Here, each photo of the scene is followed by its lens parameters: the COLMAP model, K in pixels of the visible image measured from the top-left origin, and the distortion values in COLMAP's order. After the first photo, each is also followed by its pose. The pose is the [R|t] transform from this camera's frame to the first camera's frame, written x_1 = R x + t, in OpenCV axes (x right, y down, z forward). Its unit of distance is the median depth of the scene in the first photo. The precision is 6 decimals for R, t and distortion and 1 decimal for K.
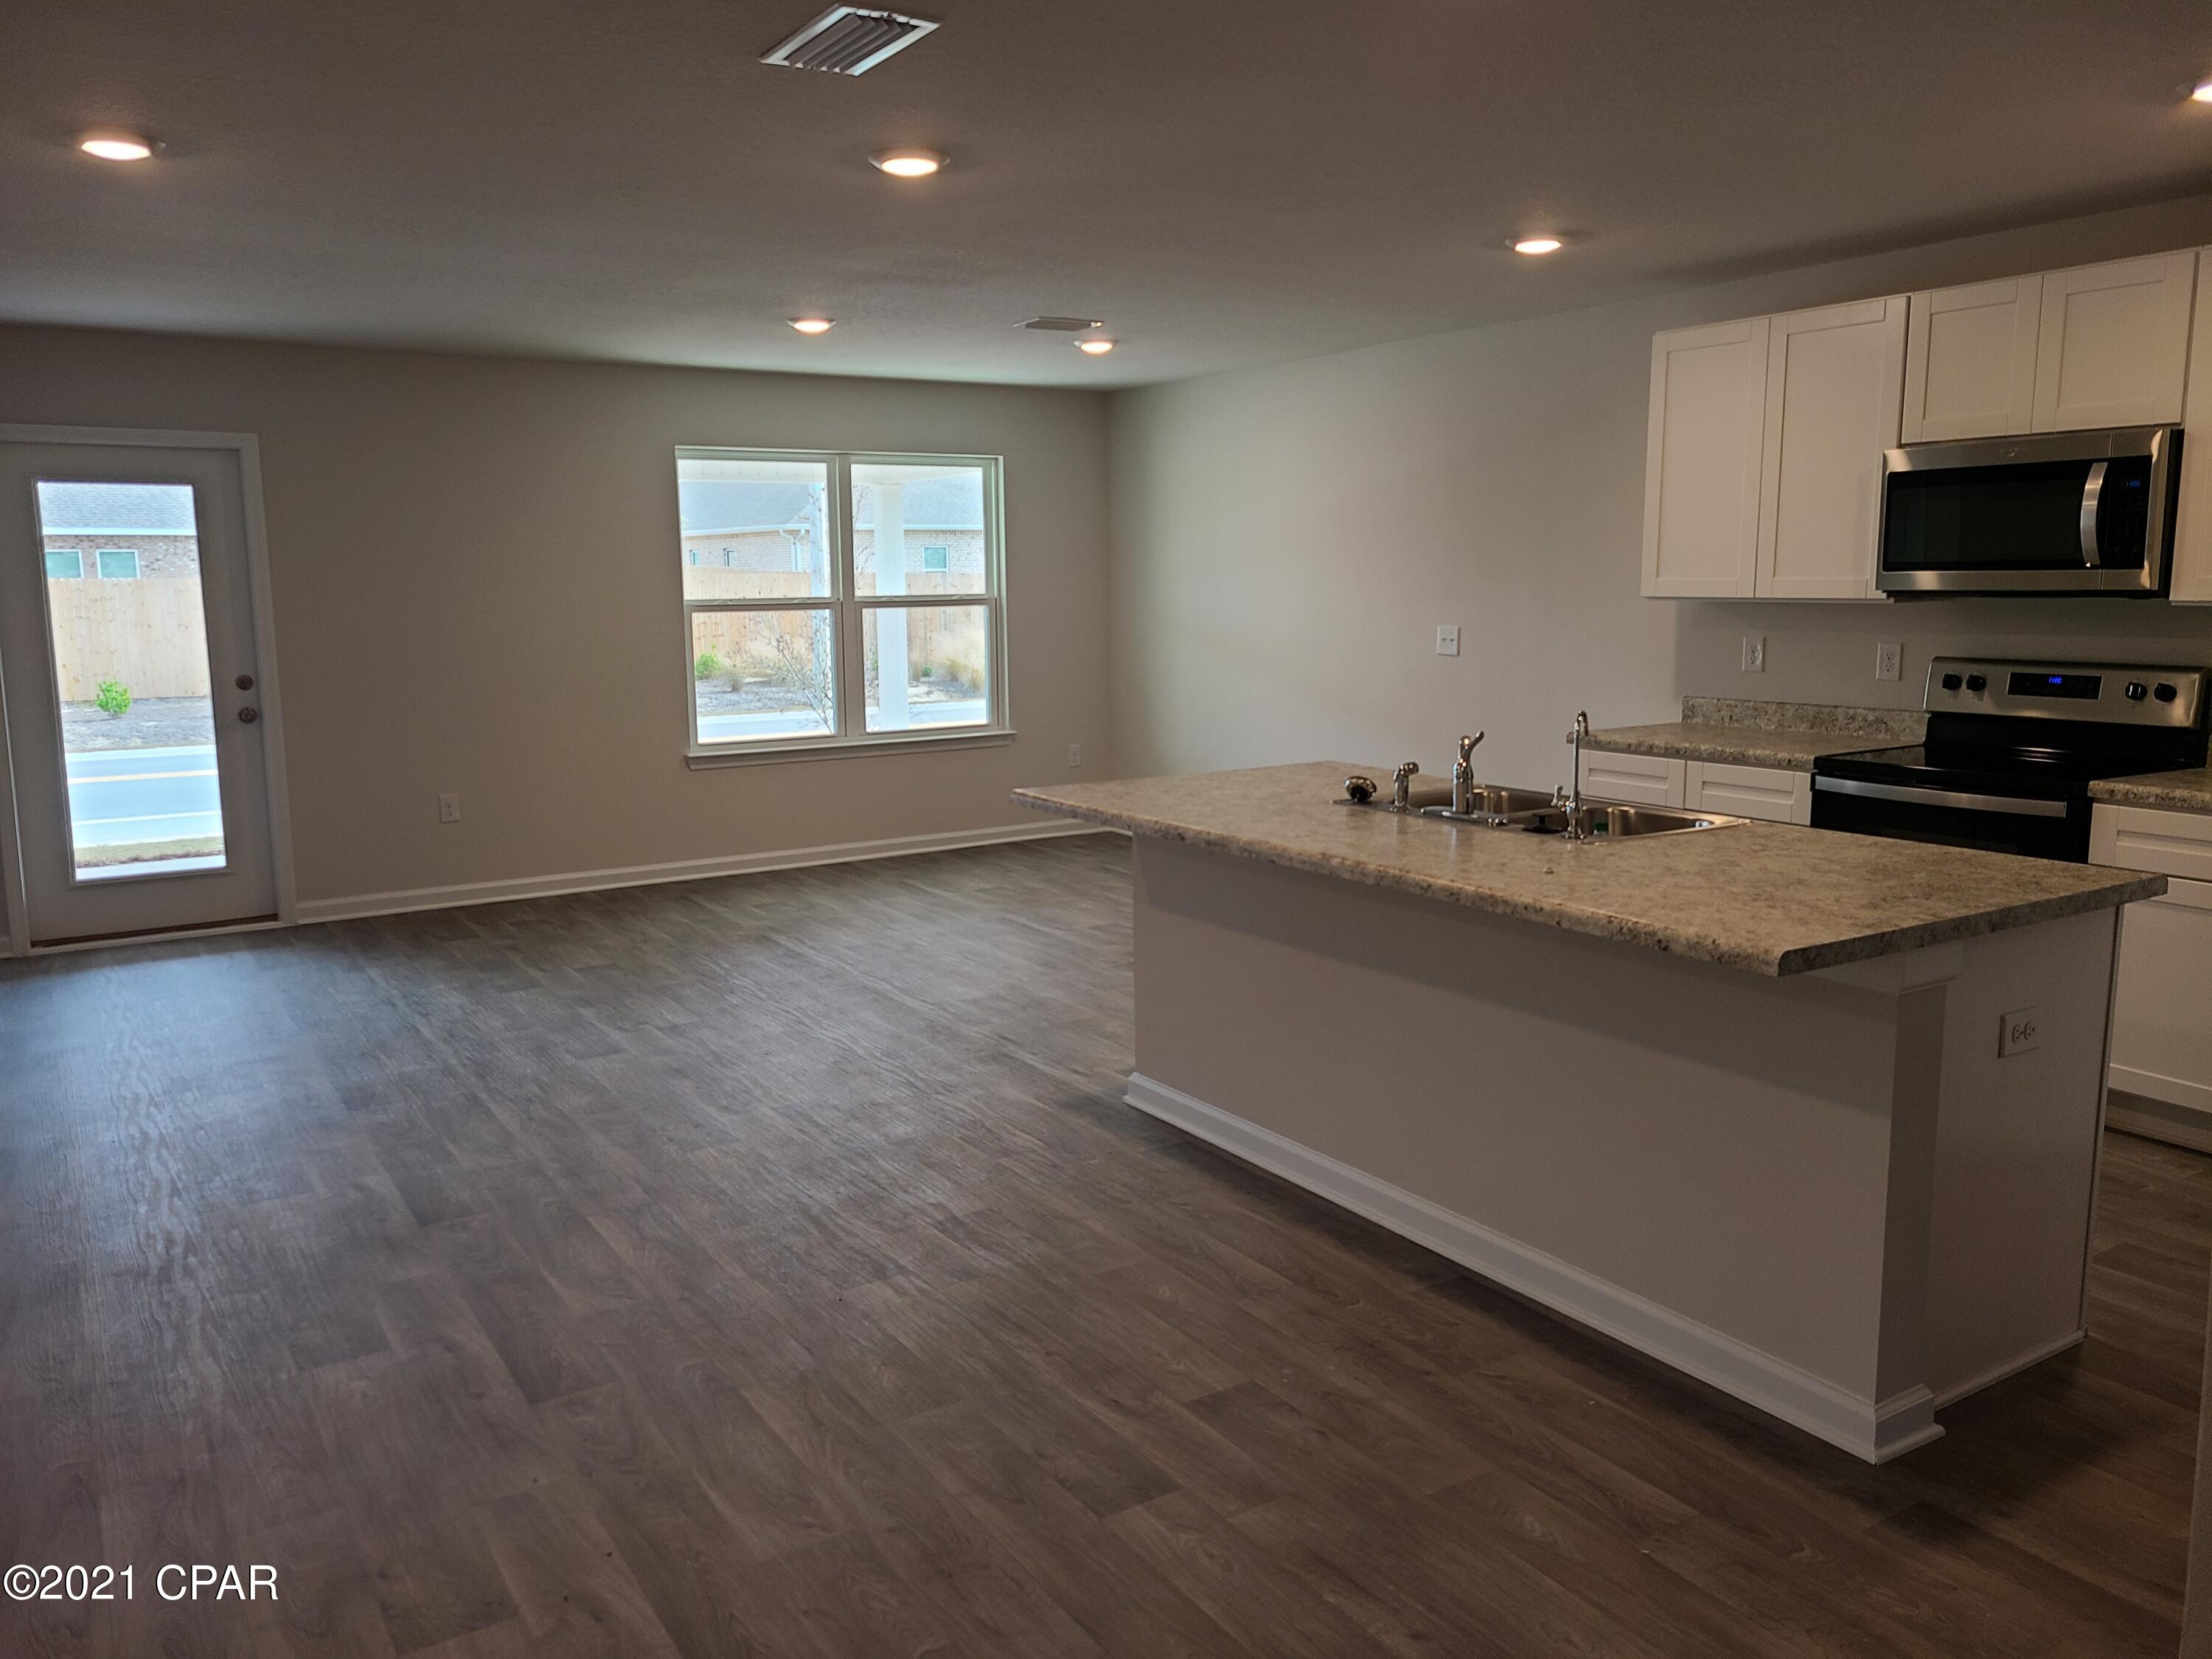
lens RADIAL K [[1673.0, 0, 1097.5], [0, 1673.0, 812.4], [0, 0, 1]] dist [0.070343, -0.041956]
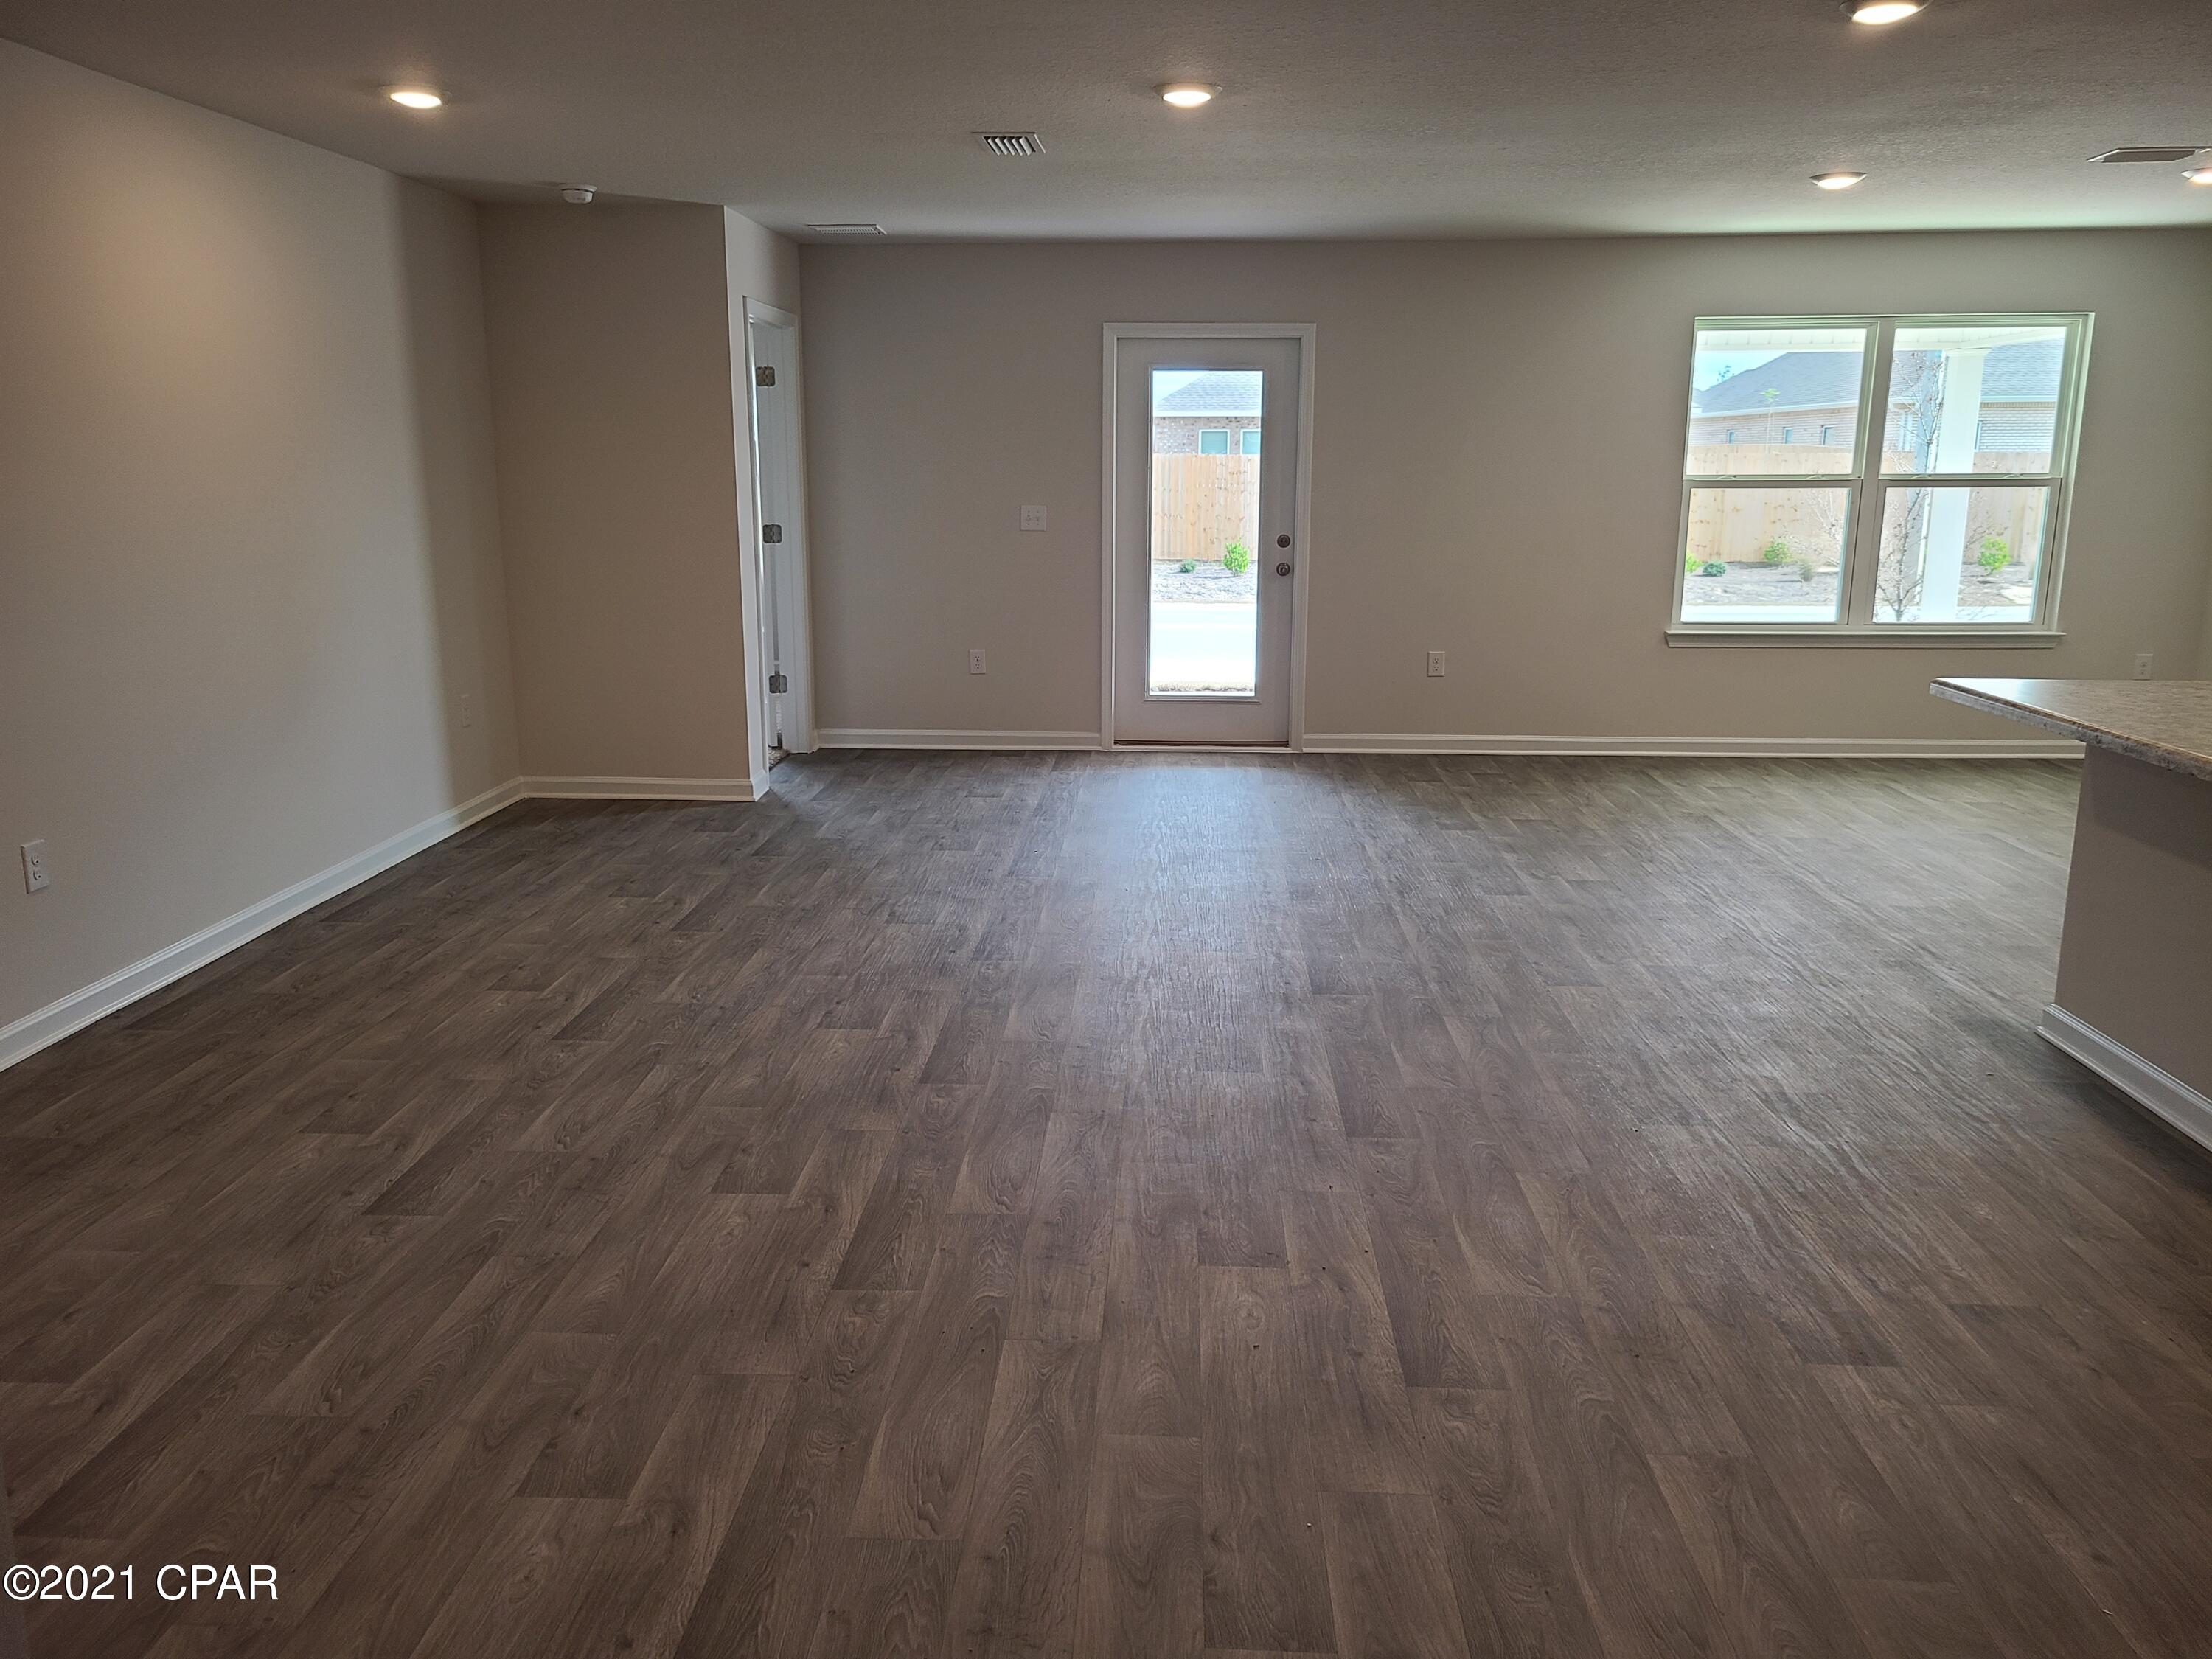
lens RADIAL K [[1673.0, 0, 1097.0], [0, 1673.0, 826.9], [0, 0, 1]] dist [0.070343, -0.041956]
pose [[0.818856, 0.139683, -0.556744, 0.098297], [-0.096184, 0.989615, 0.106821, 0.011279], [0.565883, -0.033921, 0.823787, -0.053200]]
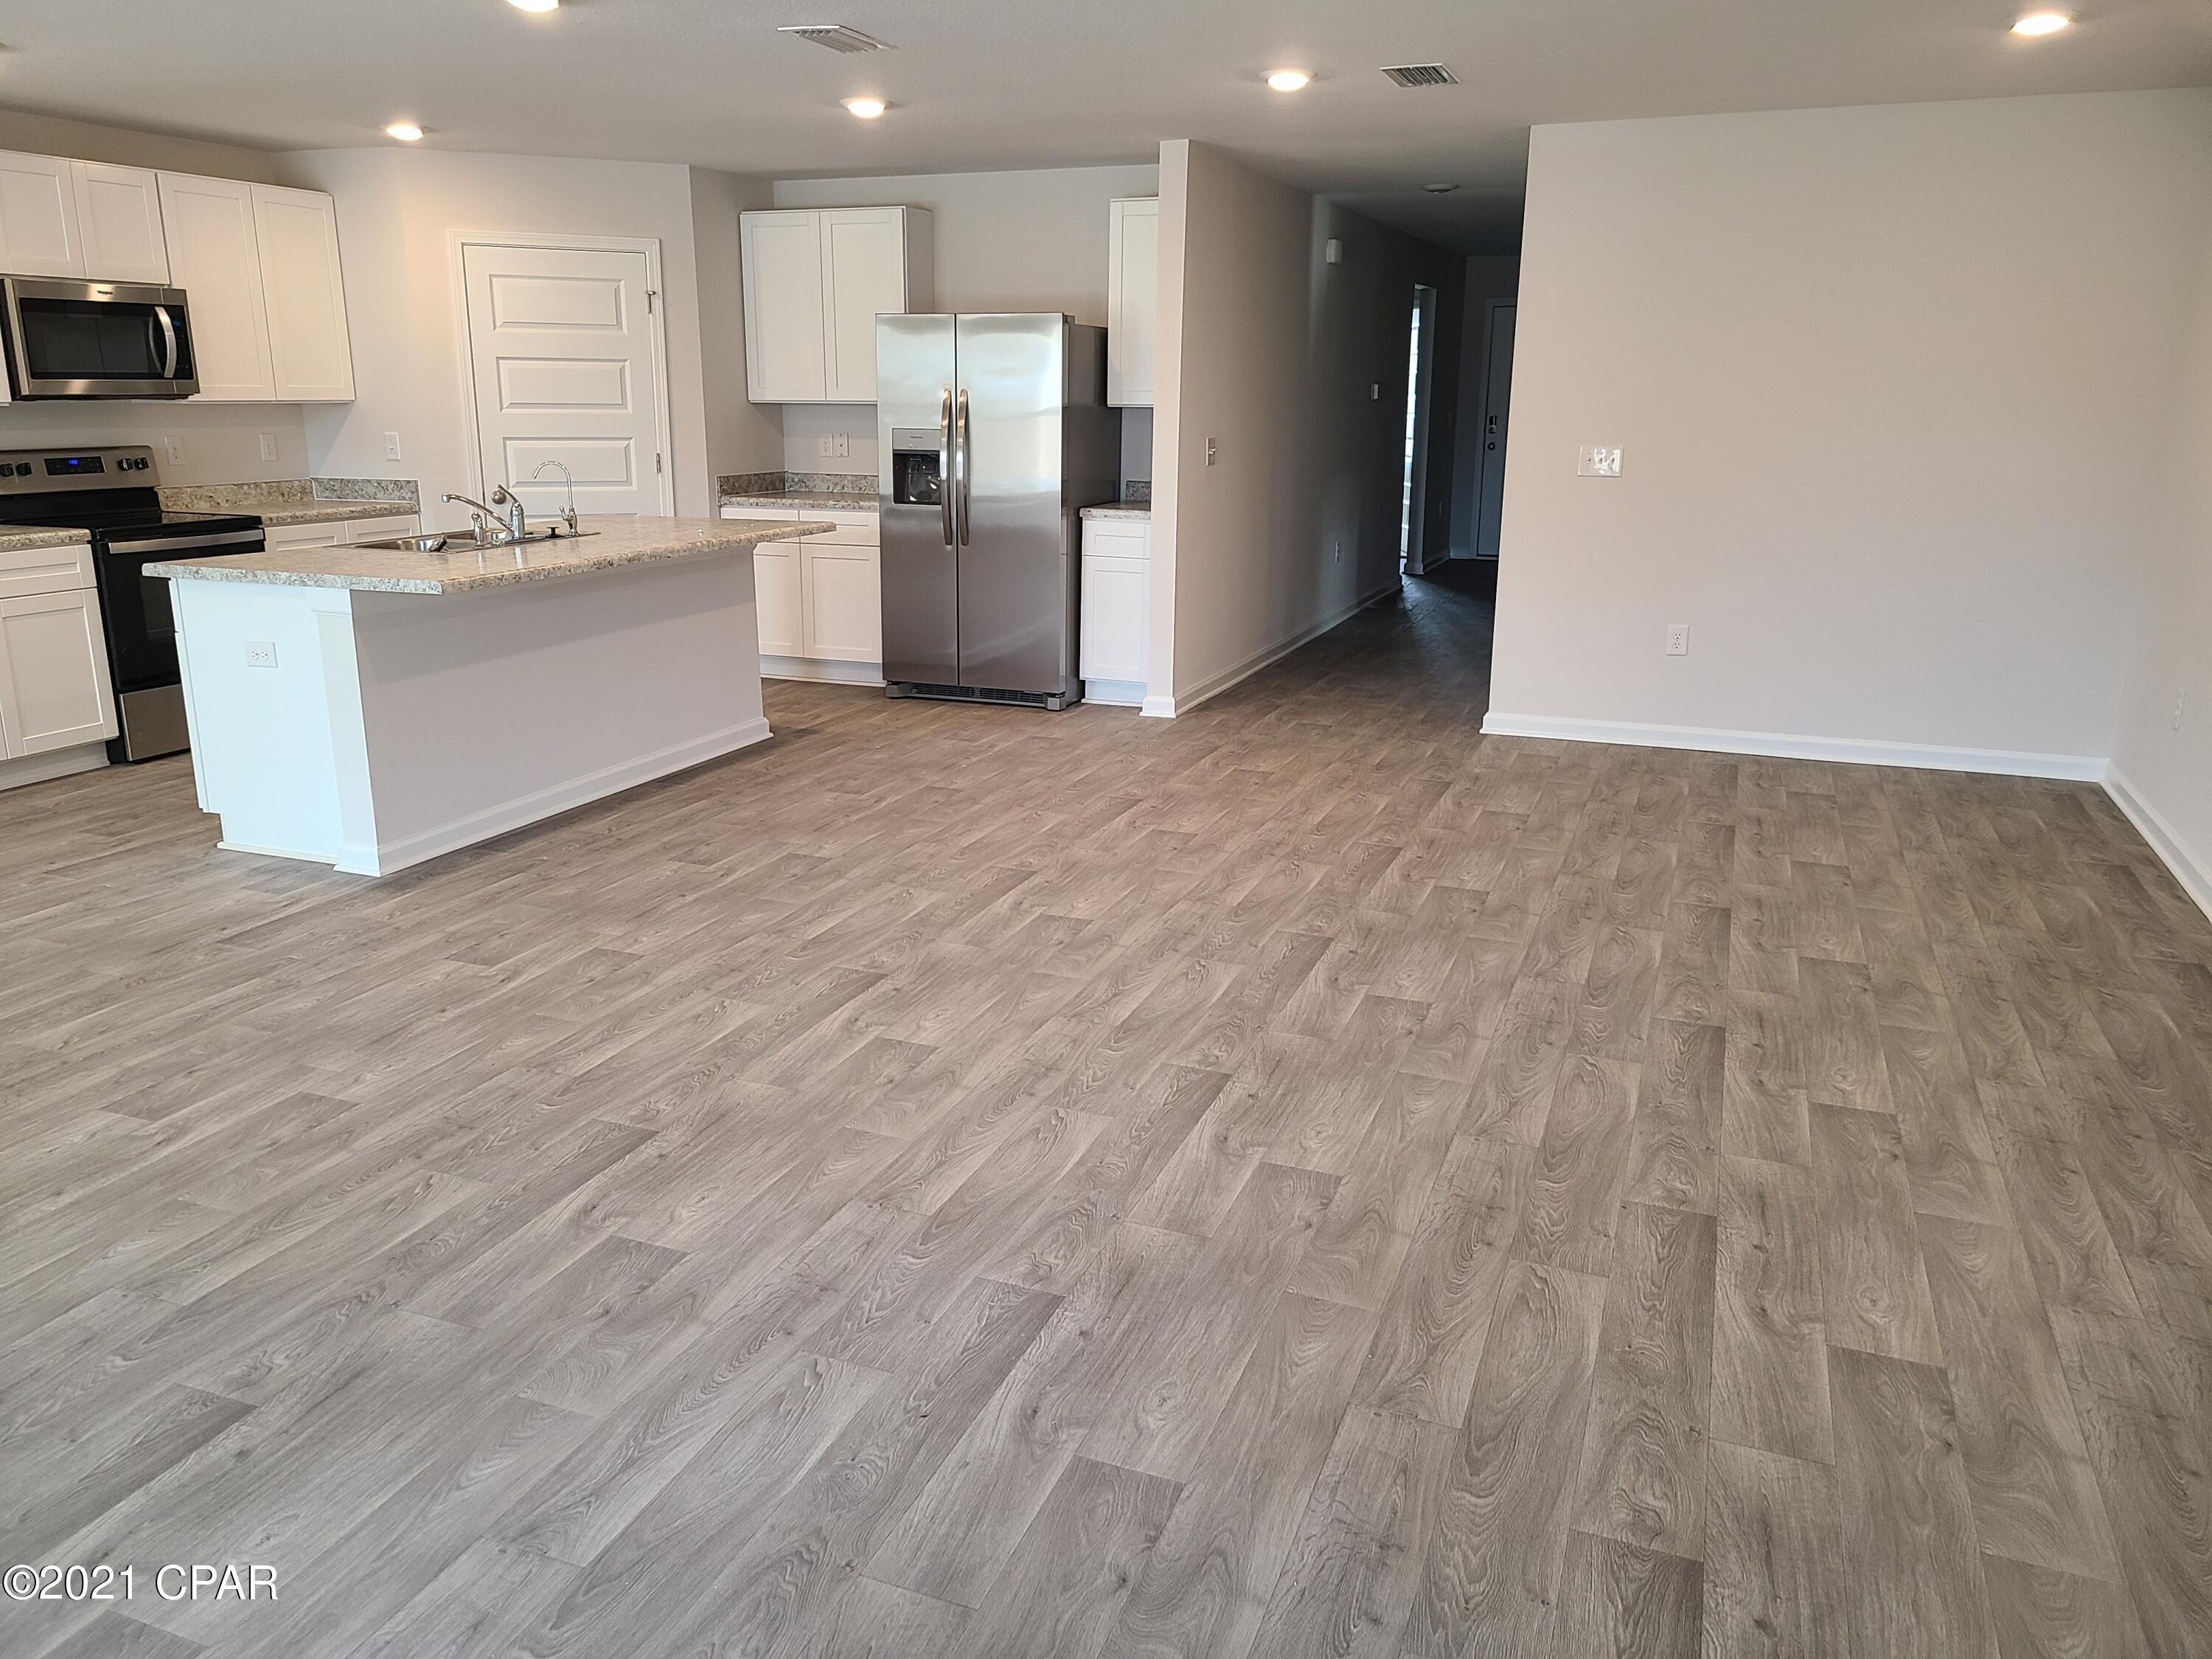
lens RADIAL K [[1673.0, 0, 1093.1], [0, 1673.0, 816.1], [0, 0, 1]] dist [0.070343, -0.041956]
pose [[-0.605007, -0.187120, 0.773921, -1.025444], [0.122623, 0.938500, 0.322772, -0.148526], [-0.786721, 0.290180, -0.544853, 1.147164]]
